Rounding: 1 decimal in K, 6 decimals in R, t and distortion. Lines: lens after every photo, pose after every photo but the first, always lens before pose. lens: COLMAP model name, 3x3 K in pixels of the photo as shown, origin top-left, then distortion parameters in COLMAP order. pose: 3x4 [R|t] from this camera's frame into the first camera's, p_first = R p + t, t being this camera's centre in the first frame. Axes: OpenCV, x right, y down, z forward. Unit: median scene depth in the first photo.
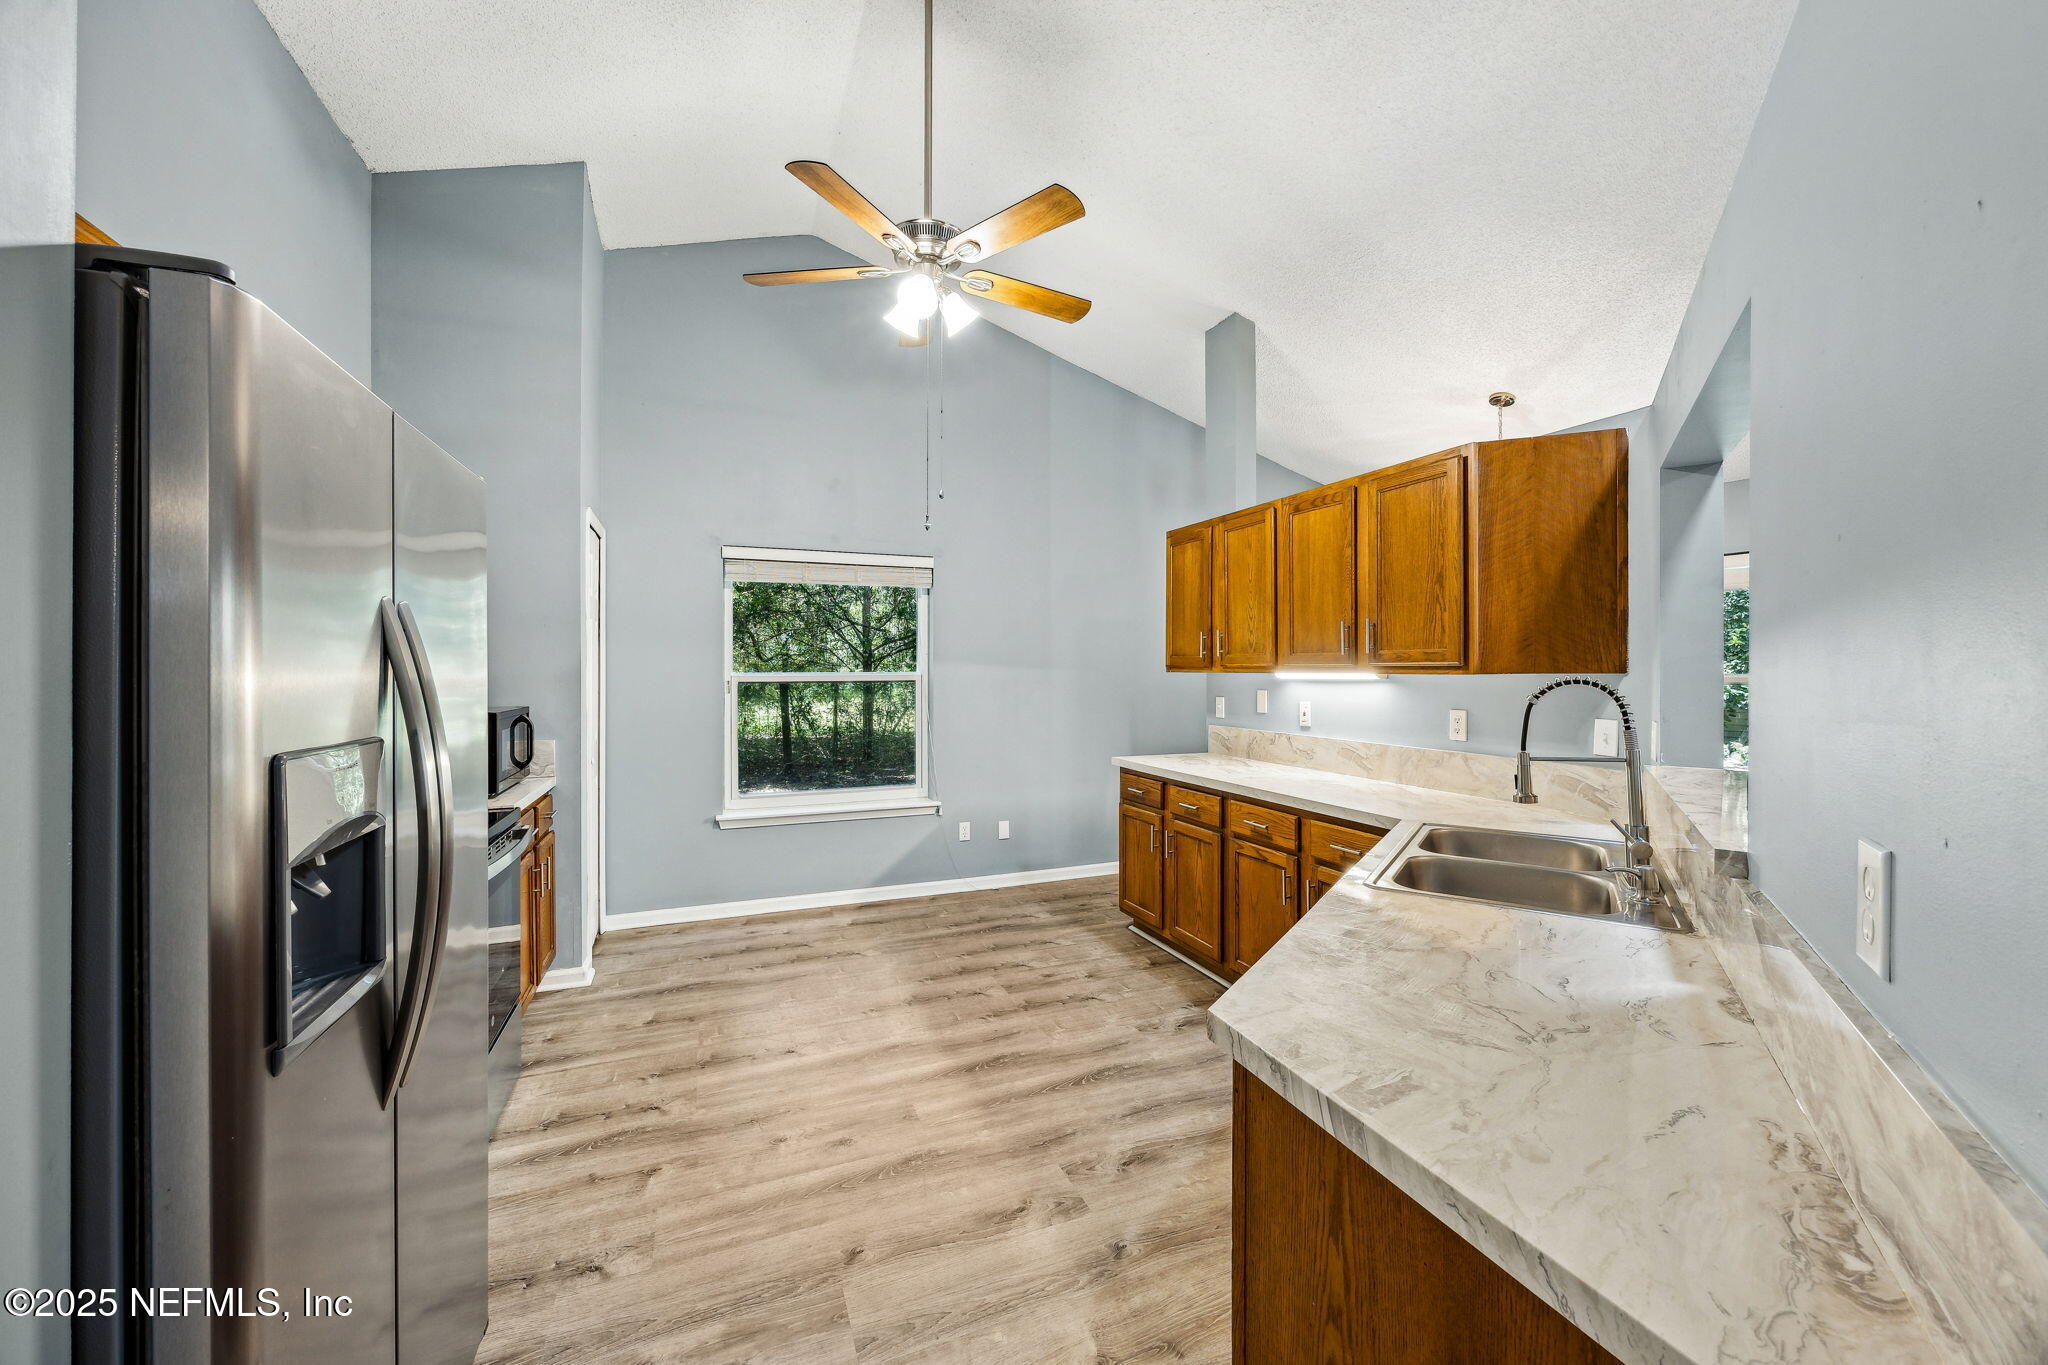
lens RADIAL K [[781.0, 0, 1021.7], [0, 781.0, 673.1], [0, 0, 1]] dist [-0.003548, -0.000286]
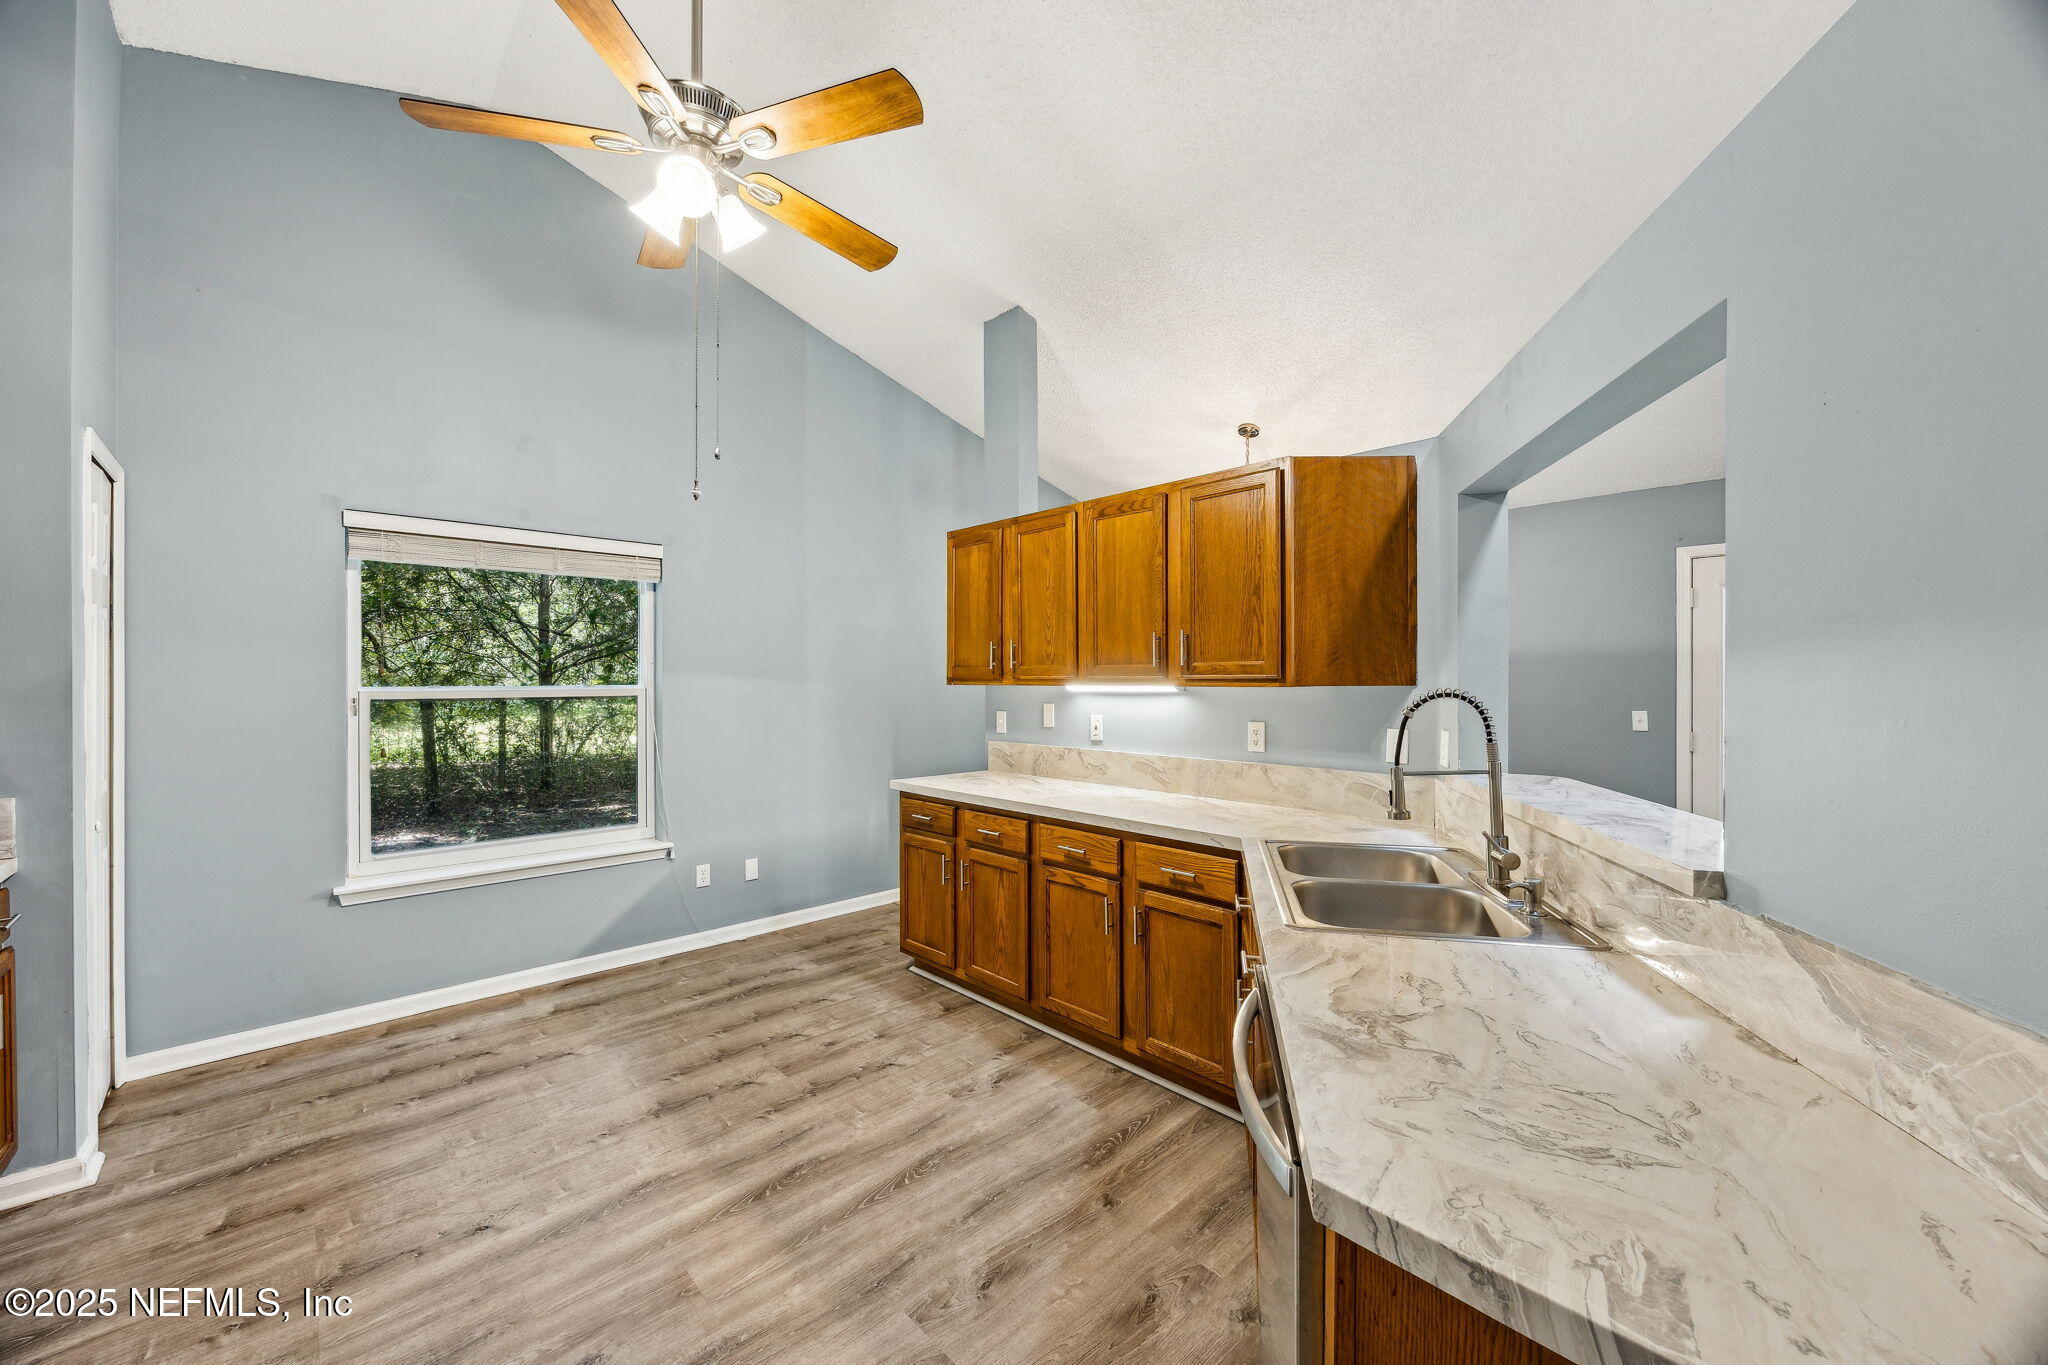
lens RADIAL K [[777.1, 0, 1023.5], [0, 777.1, 684.8], [0, 0, 1]] dist [-0.002031, -0.000443]
pose [[0.931883, -0.002281, 0.362751, -0.076329], [0.002323, 0.999997, 0.000321, -0.001589], [-0.362751, 0.000544, 0.931886, 0.139881]]
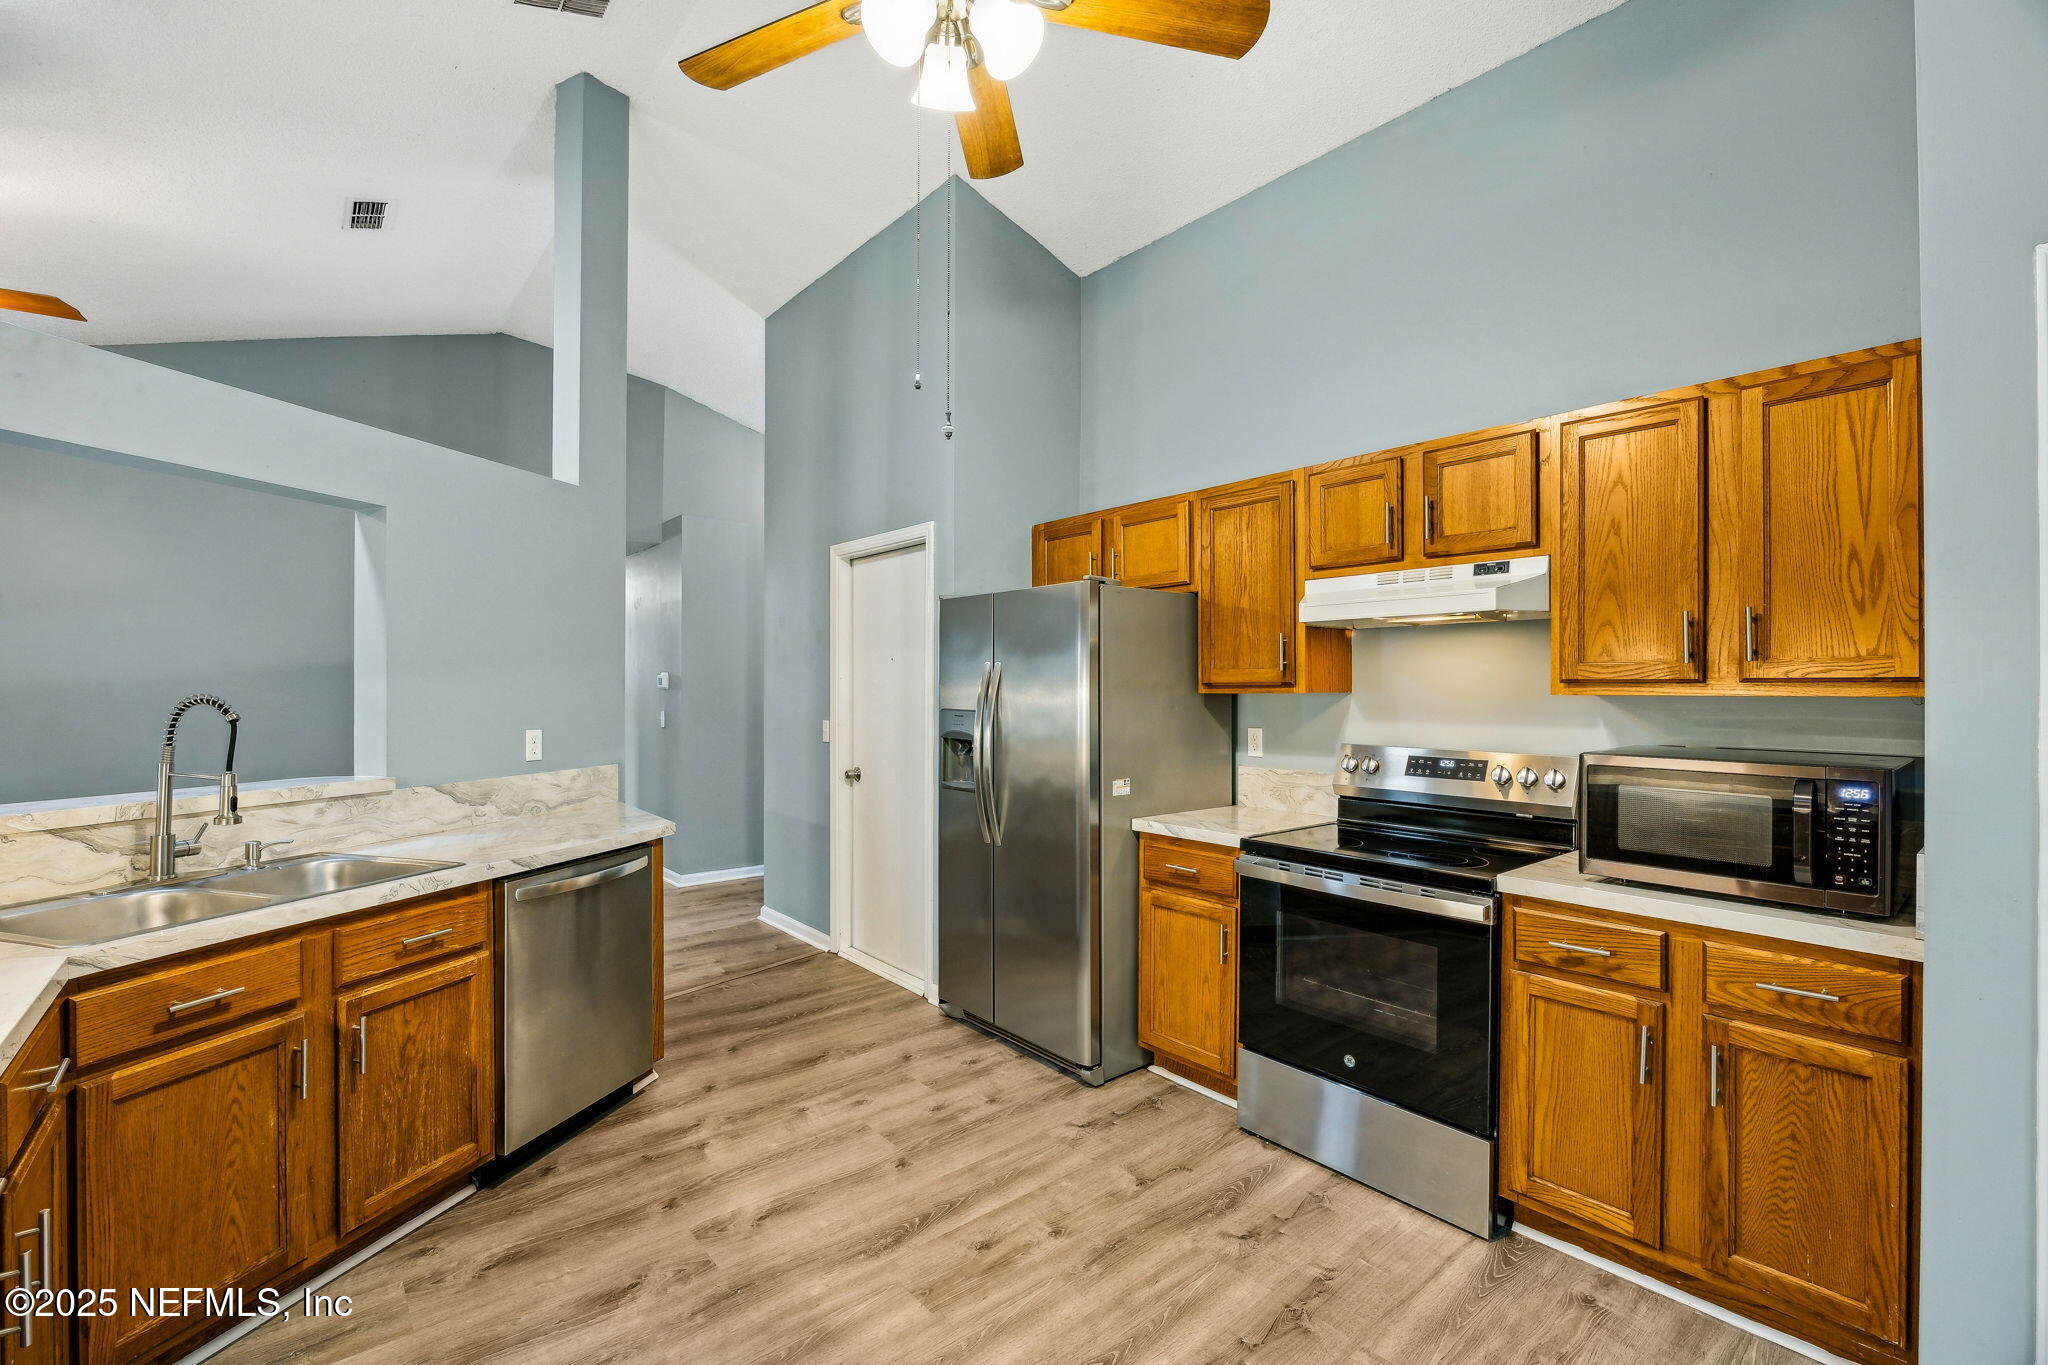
lens RADIAL K [[887.7, 0, 1024.0], [0, 887.7, 682.5], [0, 0, 1]] dist [-0.015087, -0.000200]
pose [[-0.950474, -0.001343, -0.310800, 0.018566], [-0.001251, 0.999999, -0.000495, -0.007160], [0.310800, -0.000082, -0.950475, 1.251418]]
